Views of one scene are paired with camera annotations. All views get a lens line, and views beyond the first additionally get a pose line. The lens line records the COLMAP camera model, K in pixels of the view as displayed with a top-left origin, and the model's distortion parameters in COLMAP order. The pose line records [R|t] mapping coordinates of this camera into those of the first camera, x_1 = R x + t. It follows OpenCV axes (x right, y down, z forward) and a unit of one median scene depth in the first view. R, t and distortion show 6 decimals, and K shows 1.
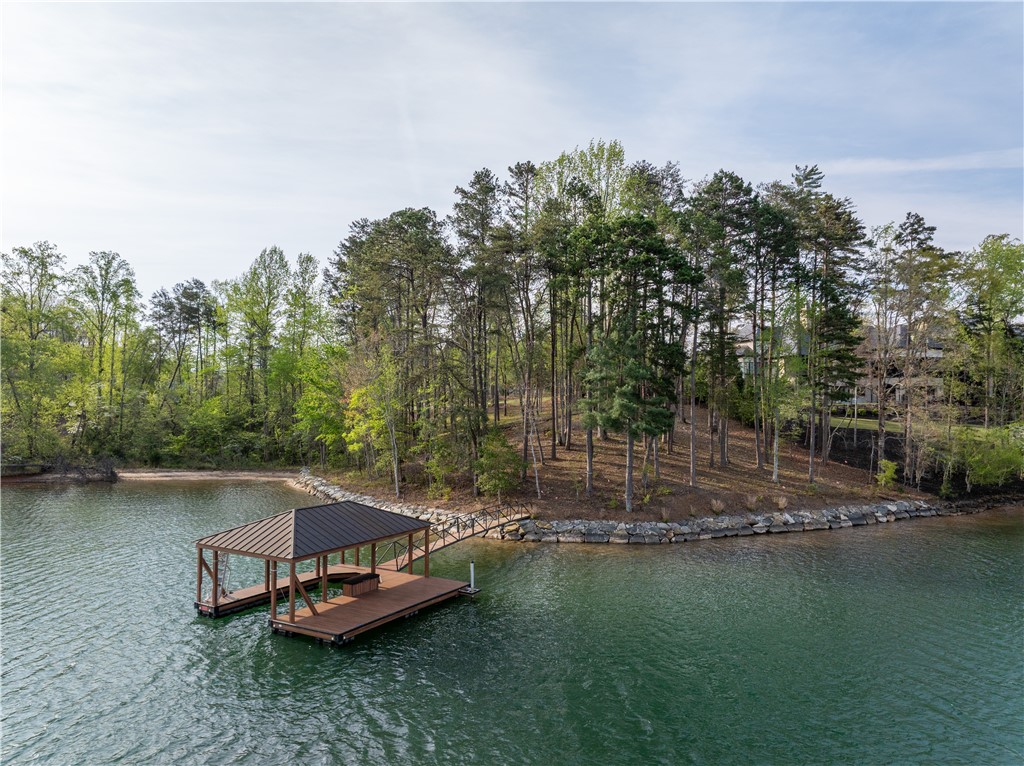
lens RADIAL K [[711.6, 0, 514.1], [0, 711.6, 381.8], [0, 0, 1]] dist [-0.039462, 0.002458]
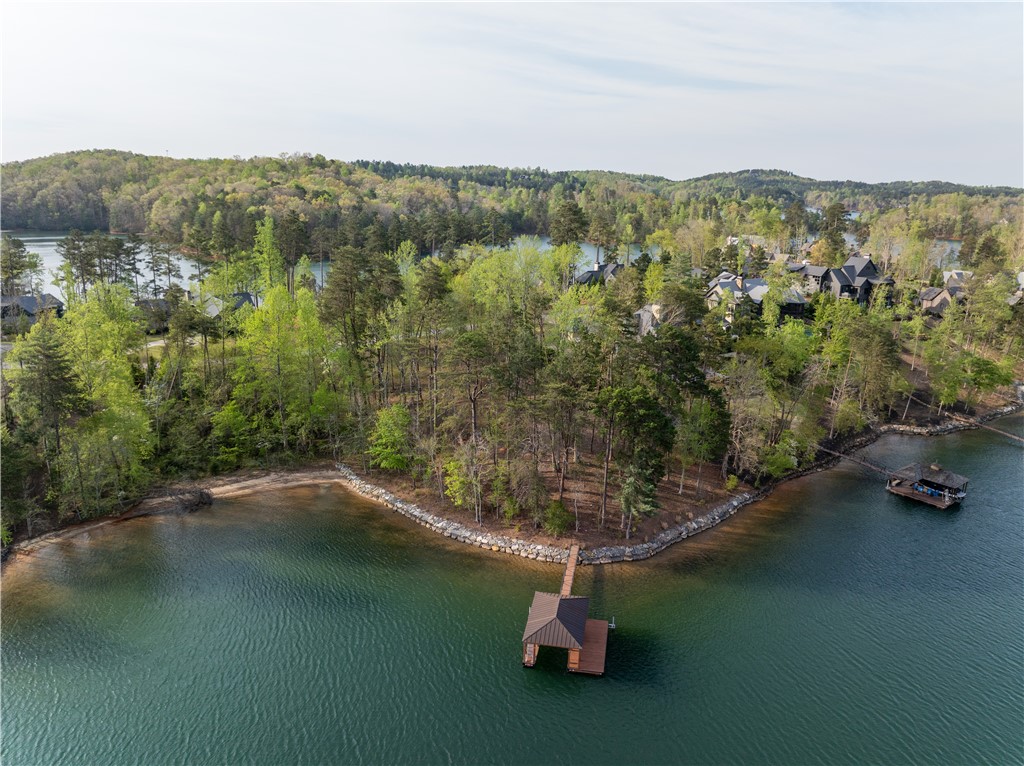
lens RADIAL K [[711.6, 0, 514.1], [0, 711.6, 381.8], [0, 0, 1]] dist [-0.039462, 0.002458]
pose [[0.947546, -0.077503, 0.310080, -0.686607], [-0.018463, 0.955262, 0.295184, -0.778353], [-0.319085, -0.285426, 0.903724, -0.531591]]
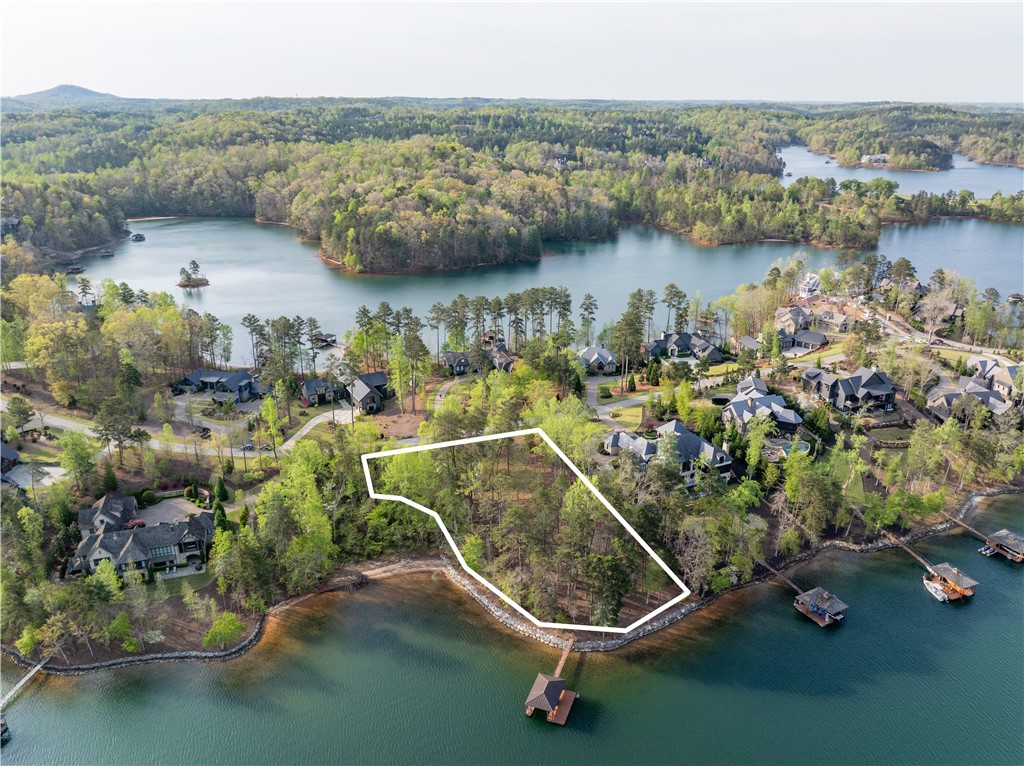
lens RADIAL K [[728.8, 0, 512.0], [0, 728.8, 383.0], [0, 0, 1]] dist [-0.003861, -0.074954]
pose [[0.987806, -0.066981, 0.140545, -0.646525], [0.008788, 0.925271, 0.379205, -2.154000], [-0.155442, -0.373346, 0.914577, -1.572344]]
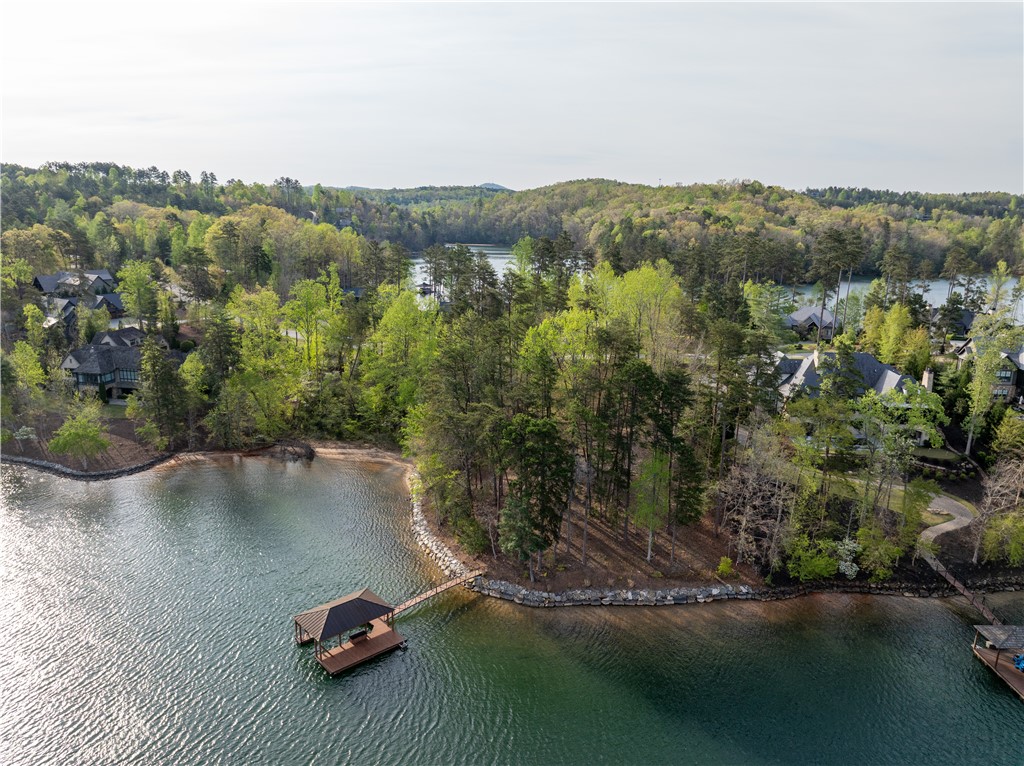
lens RADIAL K [[711.6, 0, 514.1], [0, 711.6, 381.8], [0, 0, 1]] dist [-0.039462, 0.002458]
pose [[0.947262, 0.083409, -0.309414, 0.612927], [0.001869, 0.964078, 0.265611, -0.761449], [0.320453, -0.252182, 0.913079, -0.520444]]
